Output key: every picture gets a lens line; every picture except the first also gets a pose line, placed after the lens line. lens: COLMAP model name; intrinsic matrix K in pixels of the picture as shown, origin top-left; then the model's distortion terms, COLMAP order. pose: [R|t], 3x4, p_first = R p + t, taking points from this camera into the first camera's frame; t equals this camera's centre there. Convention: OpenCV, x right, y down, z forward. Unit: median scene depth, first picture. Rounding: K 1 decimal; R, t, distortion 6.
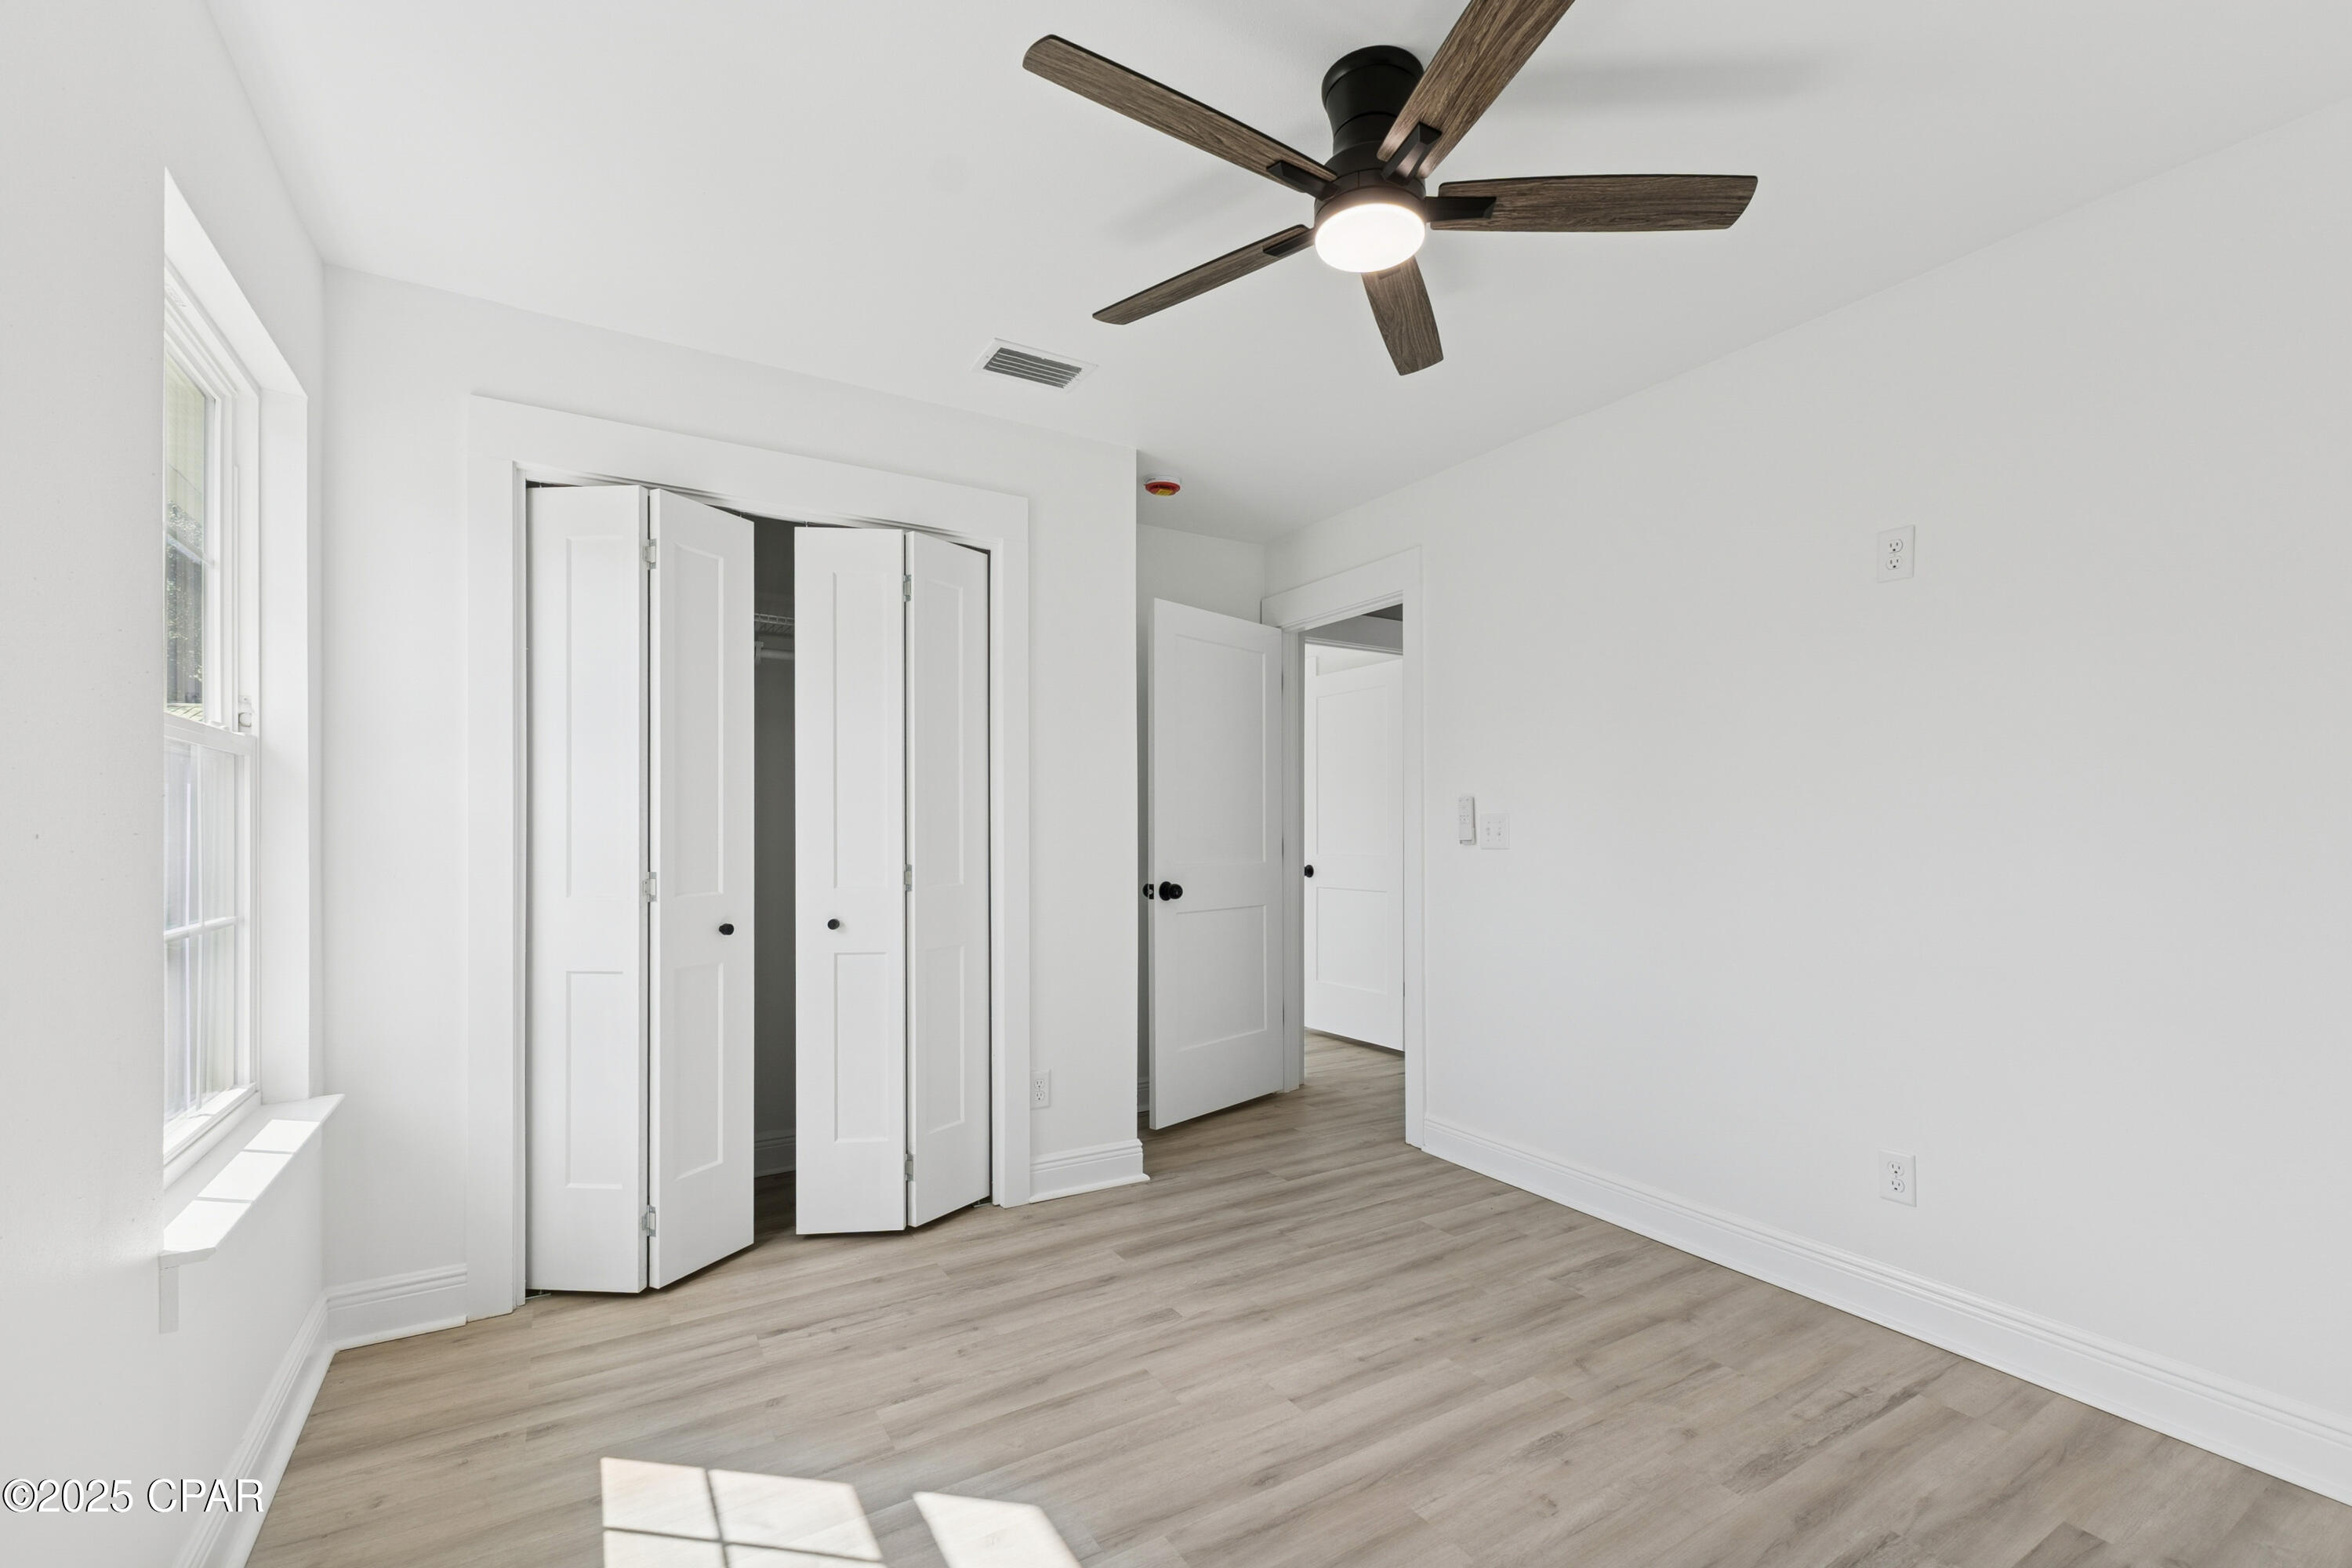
lens RADIAL K [[987.4, 0, 1184.8], [0, 987.4, 813.9], [0, 0, 1]] dist [0.002274, 0.000462]
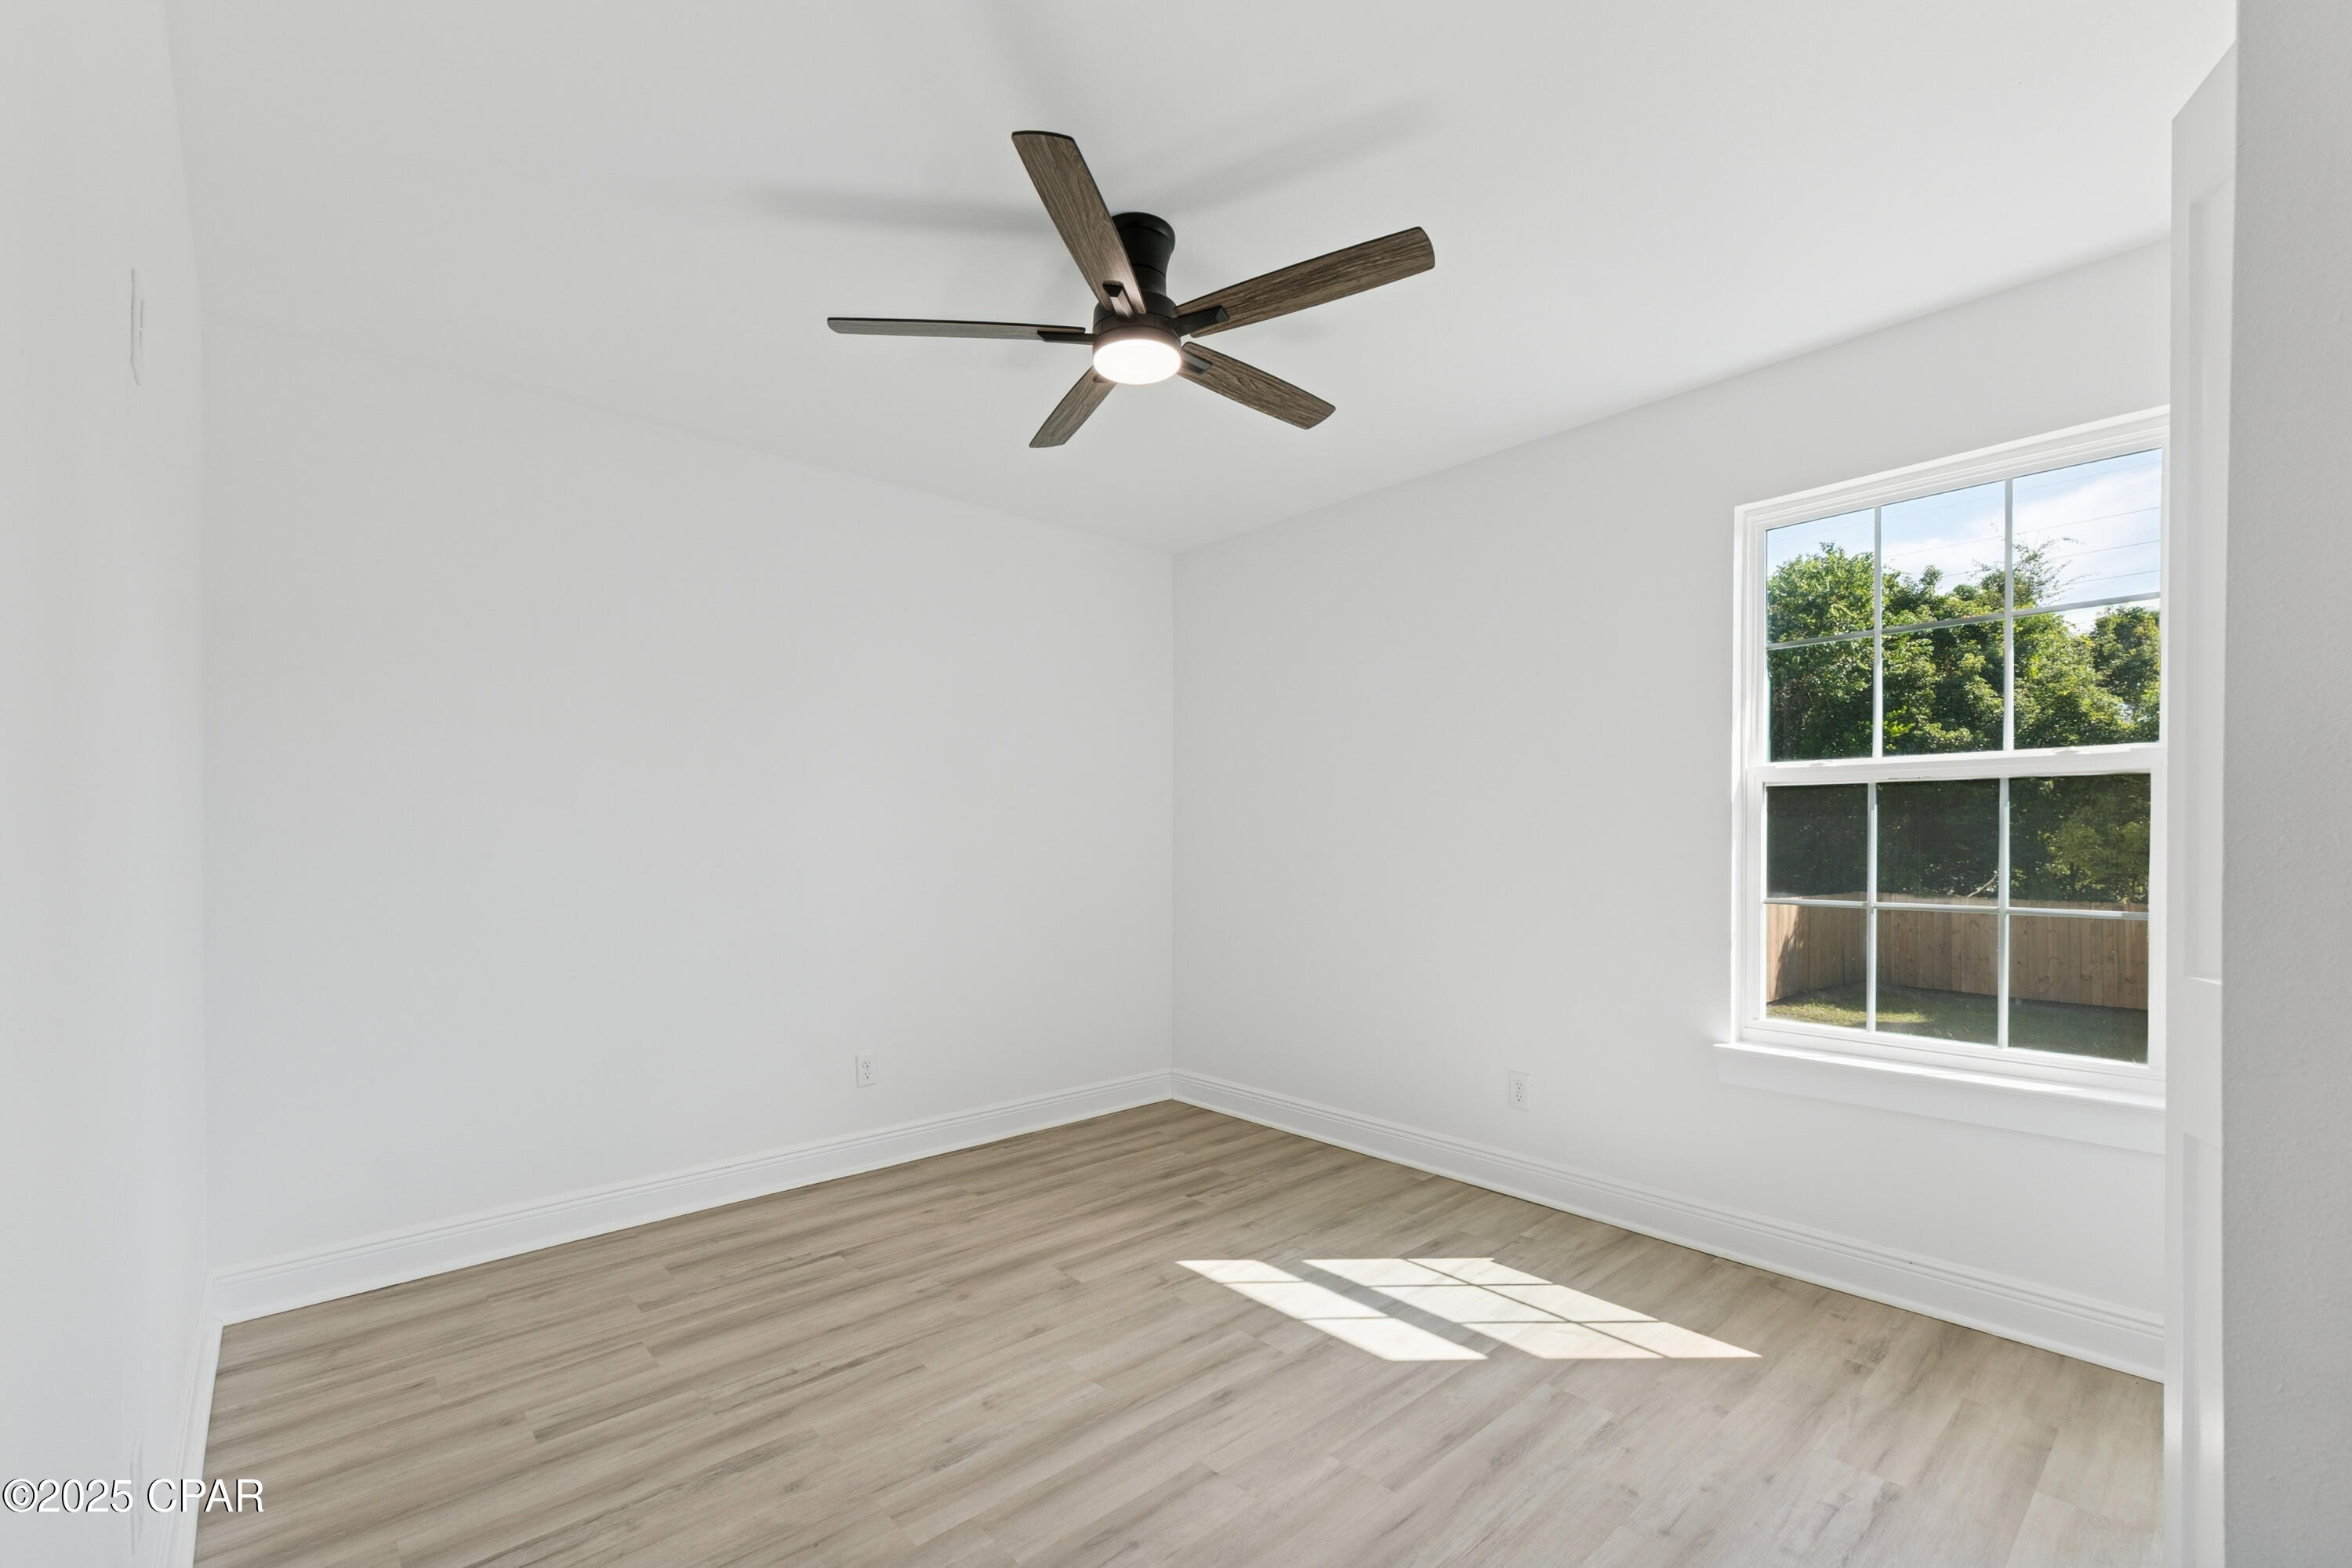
lens RADIAL K [[987.4, 0, 1184.8], [0, 987.4, 813.9], [0, 0, 1]] dist [0.002274, 0.000462]
pose [[-0.982542, -0.001564, -0.186032, 0.315037], [0.006391, 0.999091, -0.042154, 0.032331], [0.185929, -0.042607, -0.981639, 1.977121]]
